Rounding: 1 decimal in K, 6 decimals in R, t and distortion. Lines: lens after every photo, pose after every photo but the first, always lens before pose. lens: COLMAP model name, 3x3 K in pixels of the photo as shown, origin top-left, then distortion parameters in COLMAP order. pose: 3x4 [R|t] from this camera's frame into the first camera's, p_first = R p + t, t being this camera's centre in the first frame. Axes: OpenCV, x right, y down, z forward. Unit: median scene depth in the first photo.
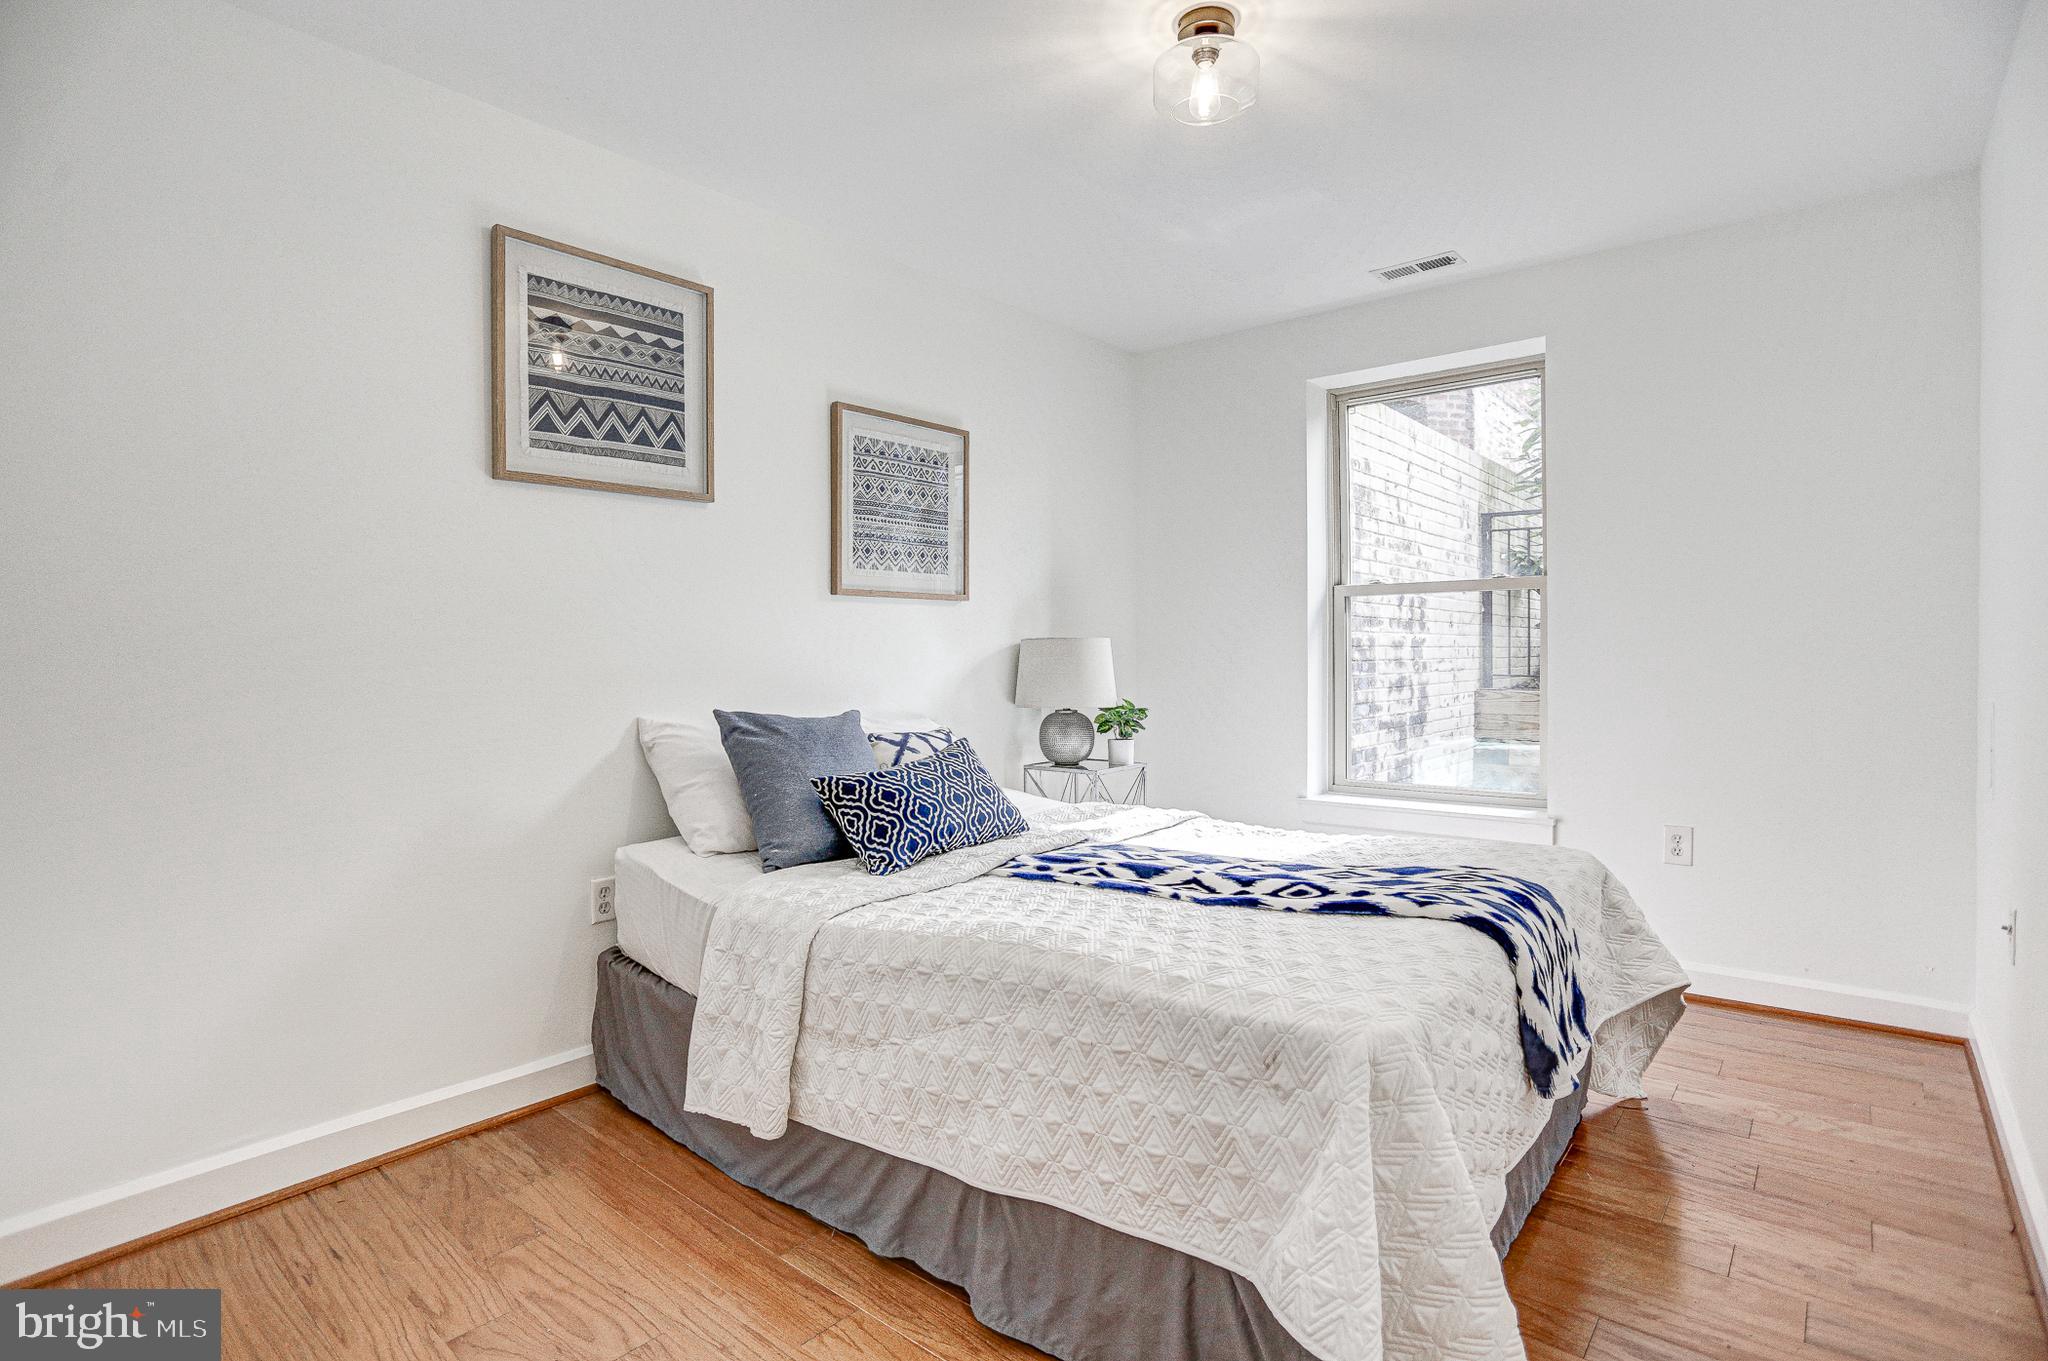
lens RADIAL K [[1002.5, 0, 1014.9], [0, 1002.5, 667.8], [0, 0, 1]] dist [-0.068799, 0.028553]
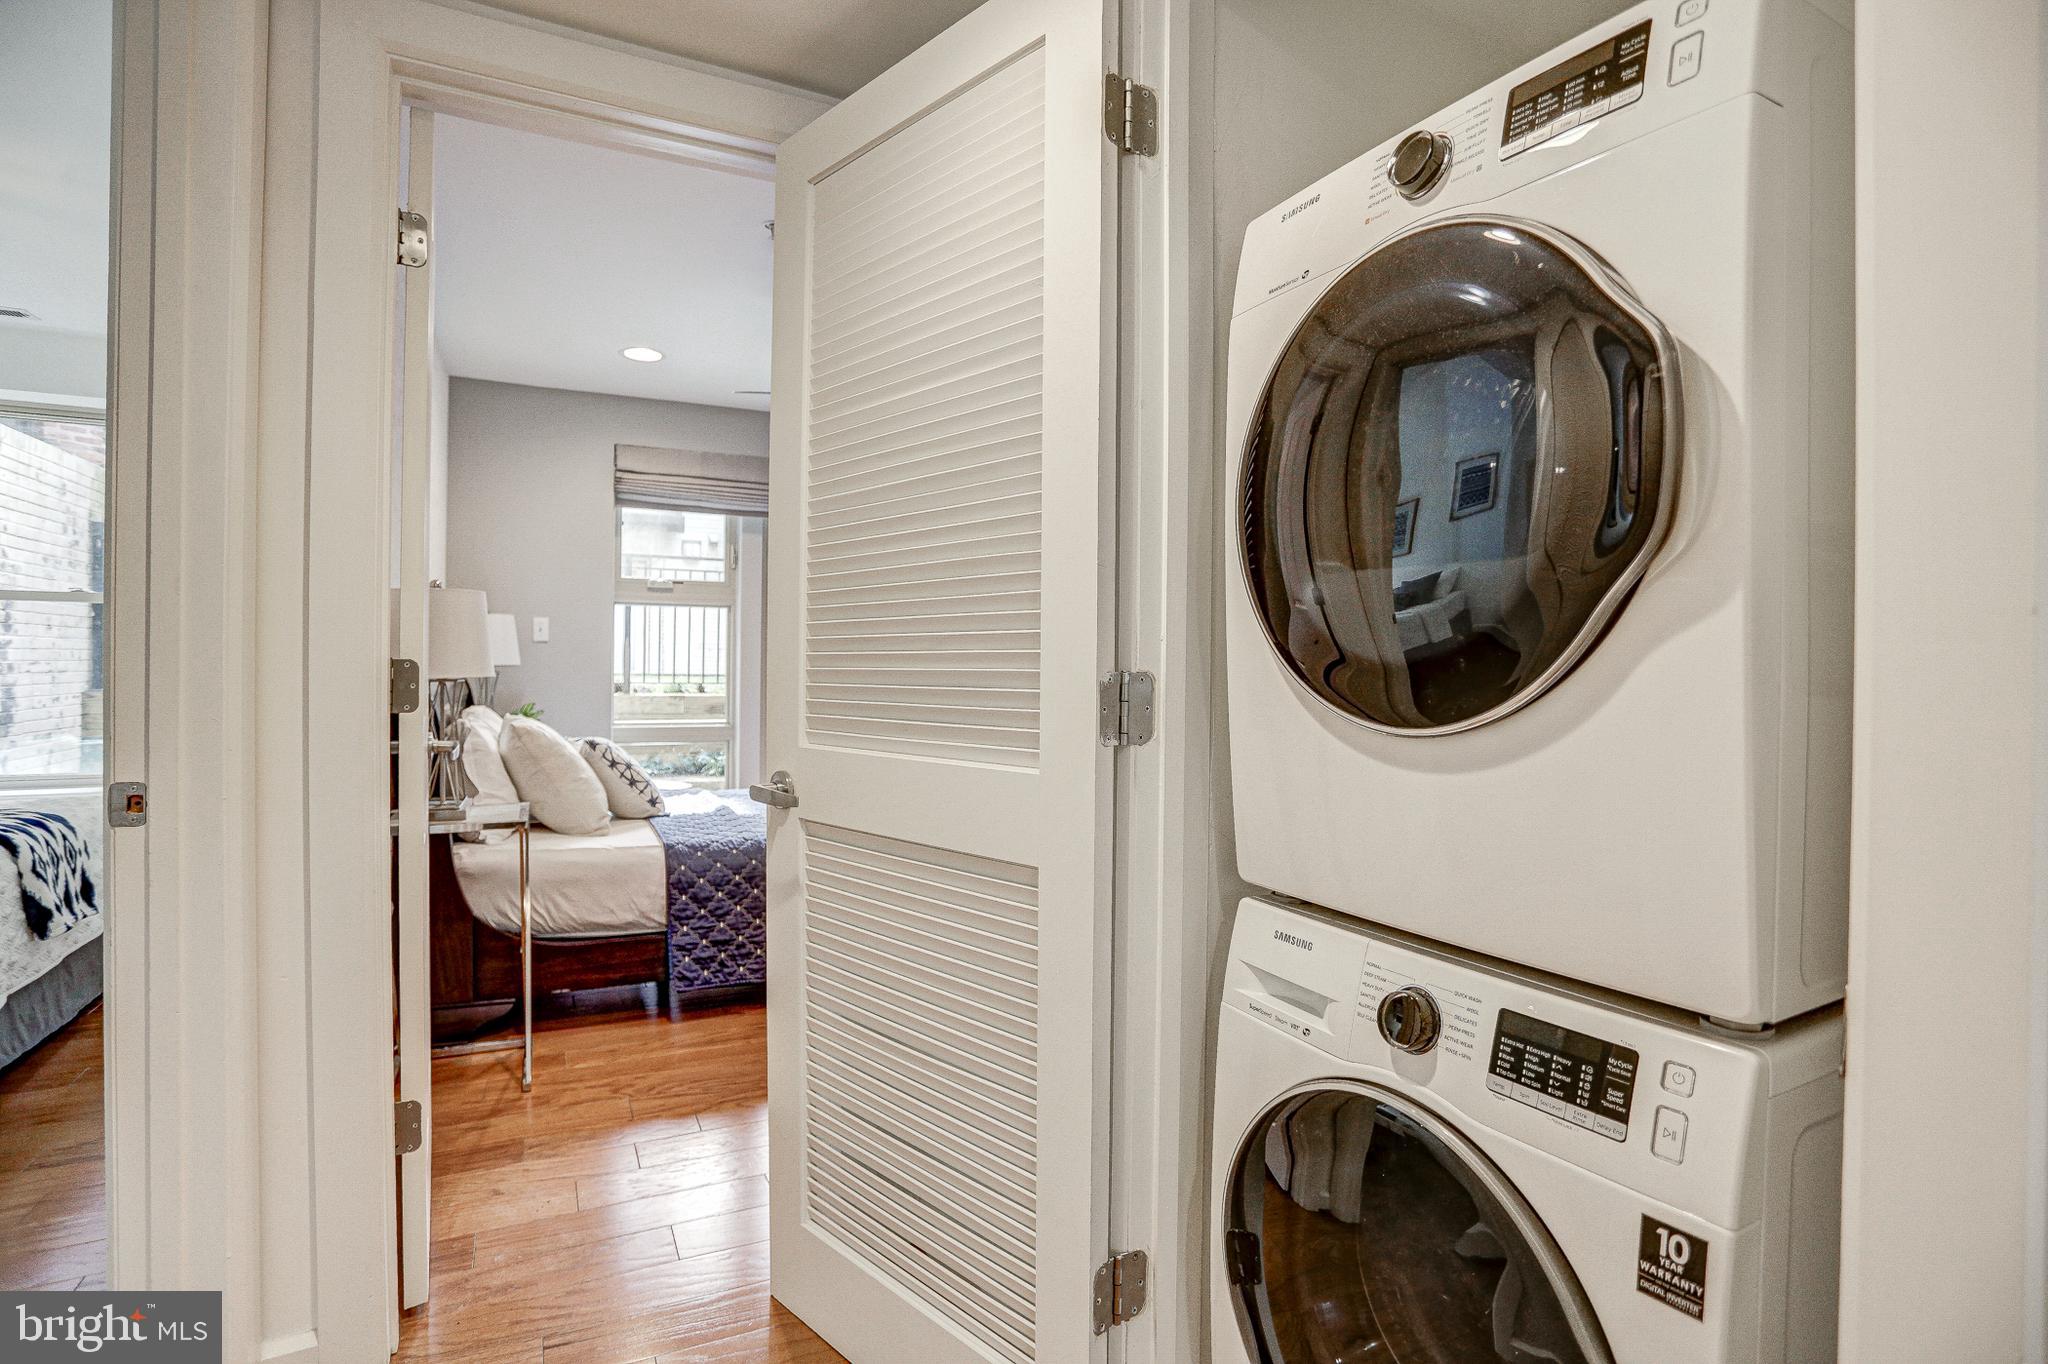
lens RADIAL K [[1002.5, 0, 1014.9], [0, 1002.5, 669.3], [0, 0, 1]] dist [-0.068799, 0.028553]
pose [[0.395077, 0.006941, 0.918622, -0.247712], [-0.002818, 0.999976, -0.006344, 0.010478], [-0.918644, -0.000083, 0.395087, -0.988359]]
